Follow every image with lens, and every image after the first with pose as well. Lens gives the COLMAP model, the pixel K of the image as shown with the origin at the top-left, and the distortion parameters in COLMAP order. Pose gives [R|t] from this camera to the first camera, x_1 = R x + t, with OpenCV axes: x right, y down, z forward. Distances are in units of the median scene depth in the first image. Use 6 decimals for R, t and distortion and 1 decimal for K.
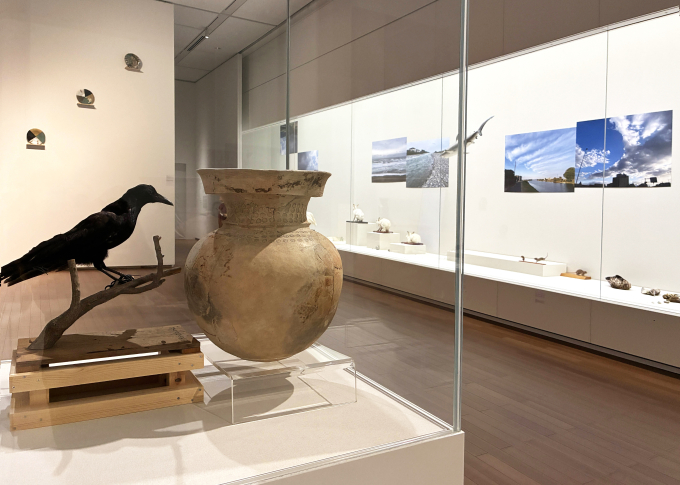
lens RADIAL K [[537.6, 0, 340.2], [0, 537.6, 241.4], [0, 0, 1]] dist [-0.000886, -0.000069]
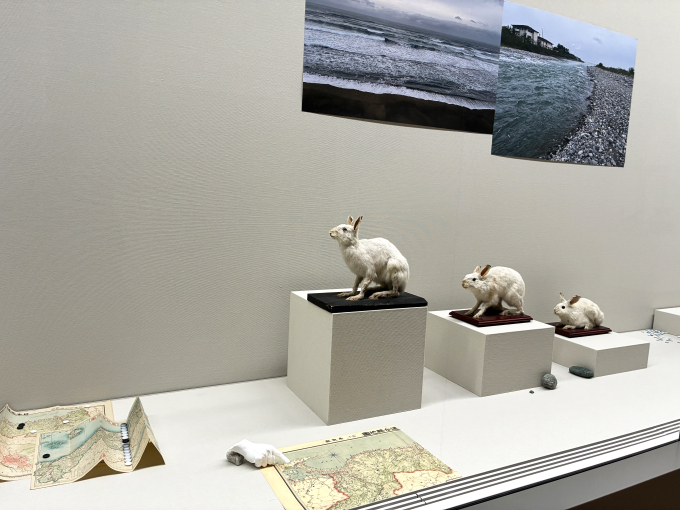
lens RADIAL K [[521.9, 0, 340.0], [0, 521.9, 255.3], [0, 0, 1]] dist [0.008633, 0.003316]
pose [[0.028466, -0.097288, 0.994849, -0.177431], [0.061185, 0.993556, 0.095411, -0.077910], [-0.997720, 0.058153, 0.034235, 1.087855]]
